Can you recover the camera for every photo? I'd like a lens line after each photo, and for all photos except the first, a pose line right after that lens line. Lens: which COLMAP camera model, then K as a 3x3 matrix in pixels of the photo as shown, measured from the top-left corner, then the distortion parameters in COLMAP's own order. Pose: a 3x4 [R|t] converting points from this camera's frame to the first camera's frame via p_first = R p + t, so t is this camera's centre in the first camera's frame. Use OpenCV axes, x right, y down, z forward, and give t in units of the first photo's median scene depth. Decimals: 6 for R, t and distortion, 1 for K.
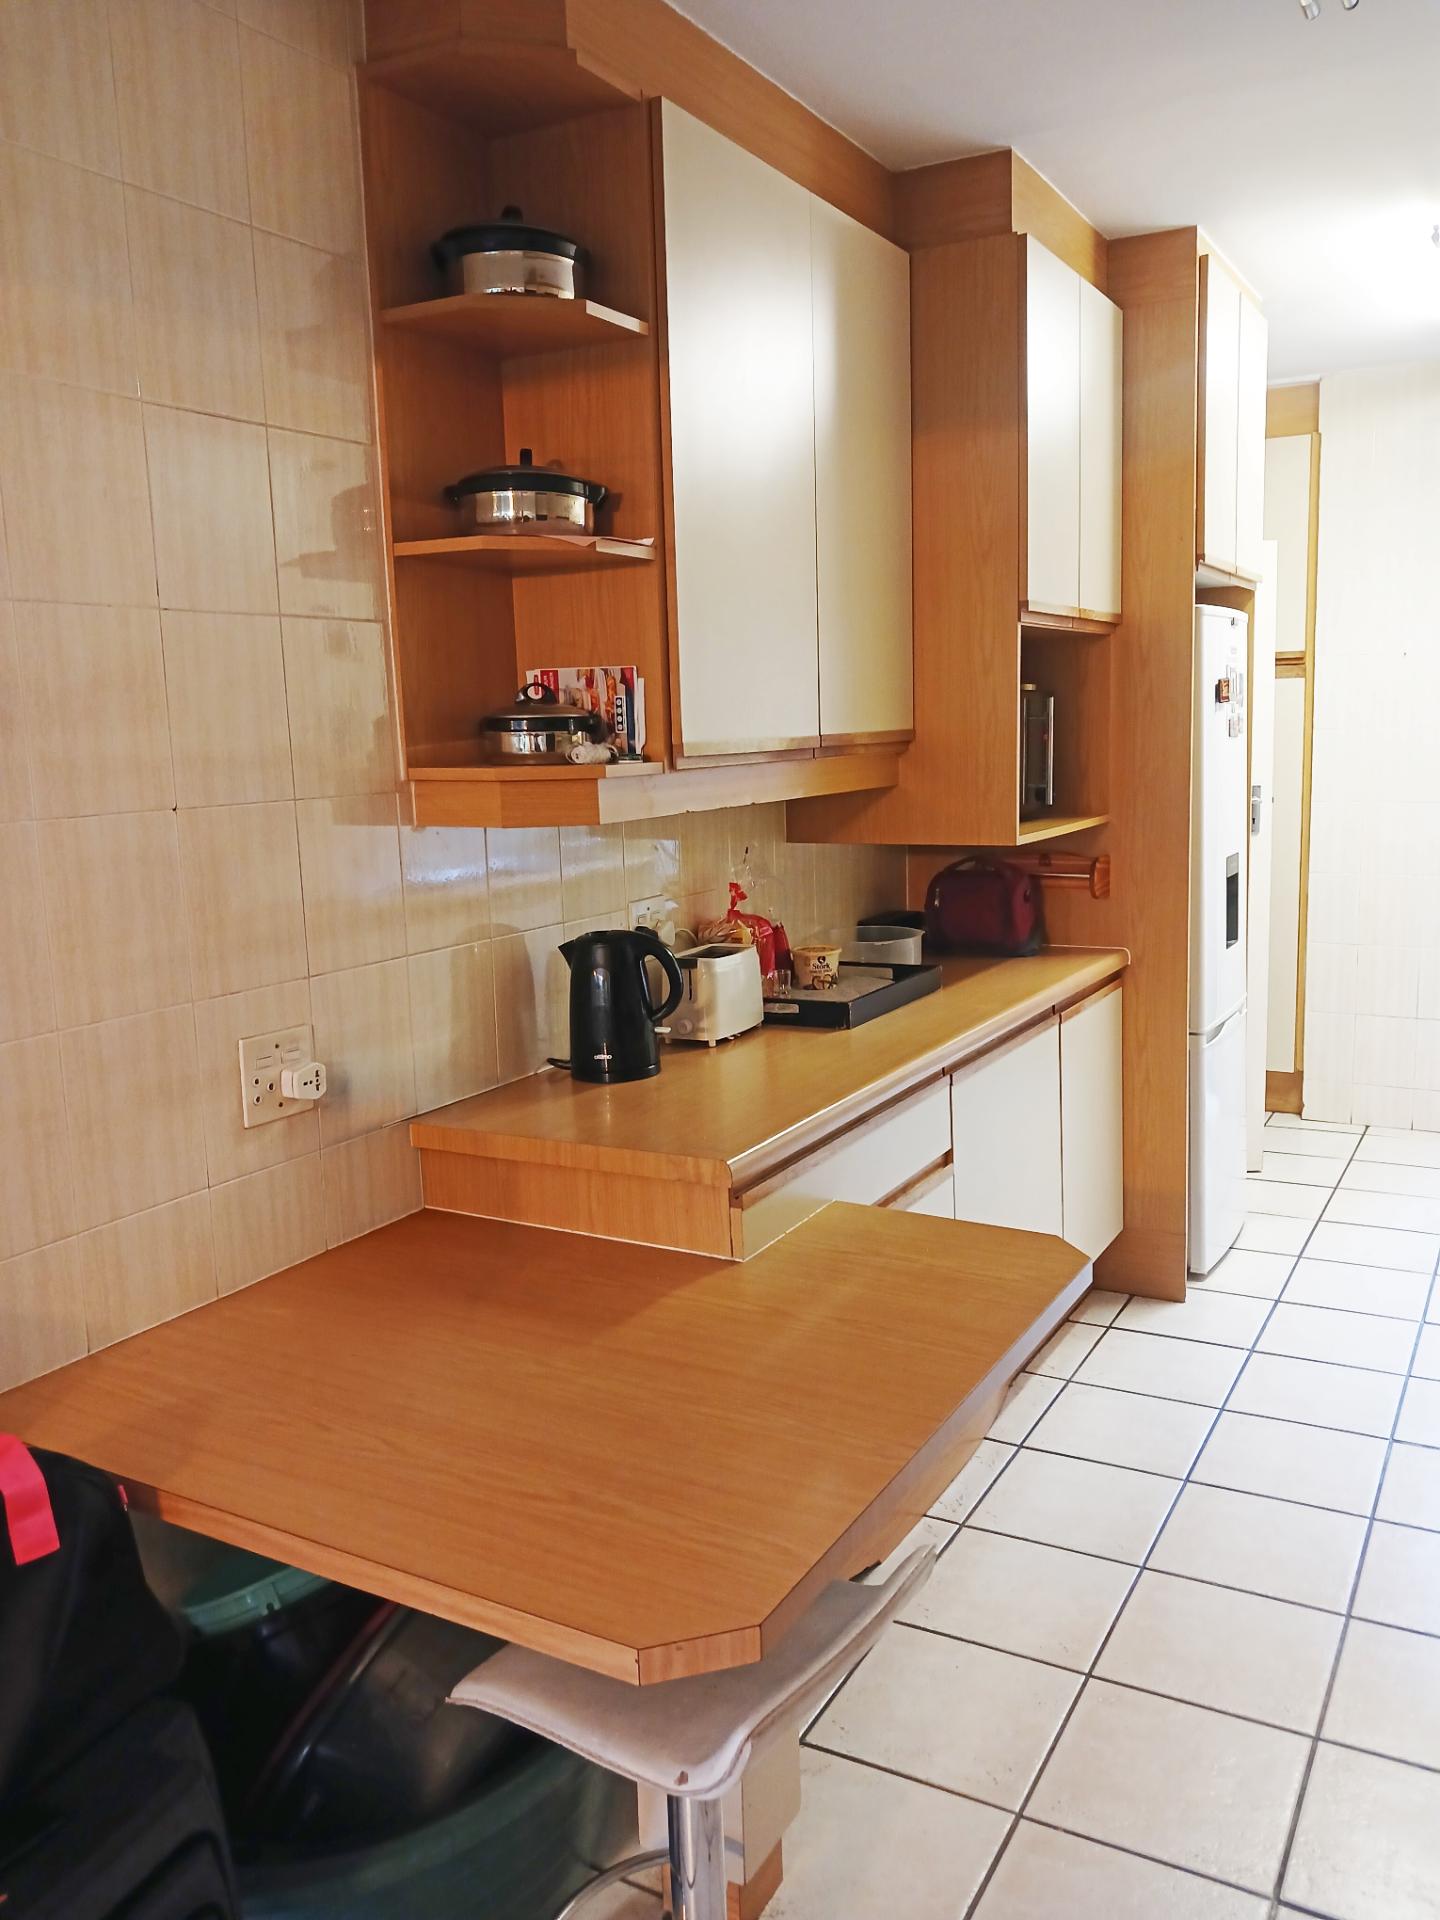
lens RADIAL K [[1511.0, 0, 773.2], [0, 1511.0, 1002.3], [0, 0, 1]] dist [0.071212, -0.105384]
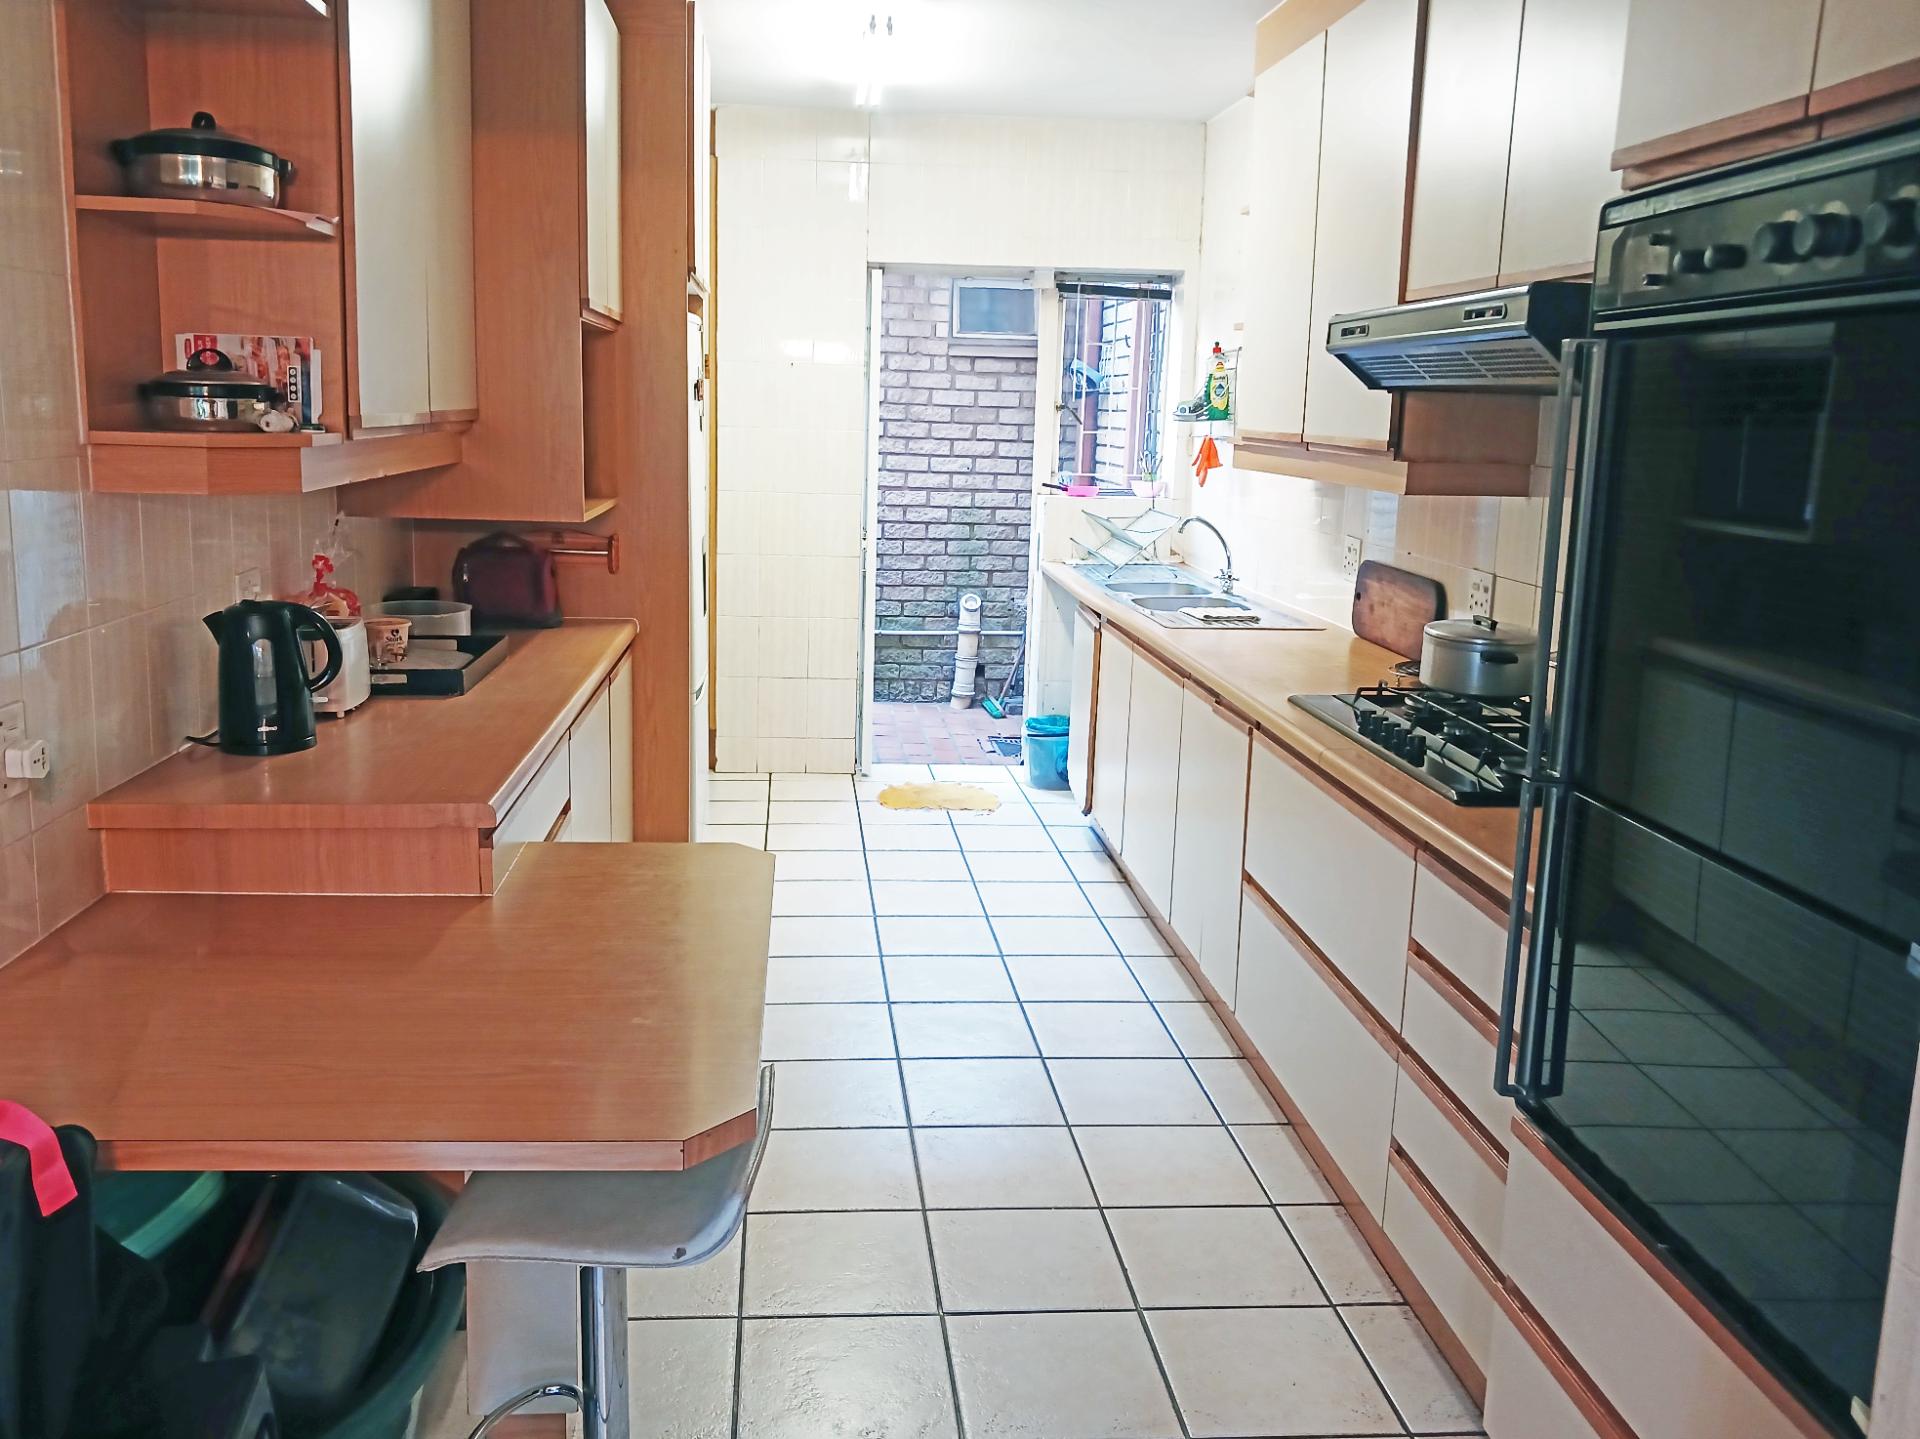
lens RADIAL K [[1511.0, 0, 979.9], [0, 1511.0, 736.3], [0, 0, 1]] dist [0.071212, -0.105384]
pose [[0.831974, -0.070780, 0.550282, -0.297380], [0.054442, 0.997457, 0.045988, 0.022229], [-0.552138, -0.008303, 0.833712, -0.105550]]
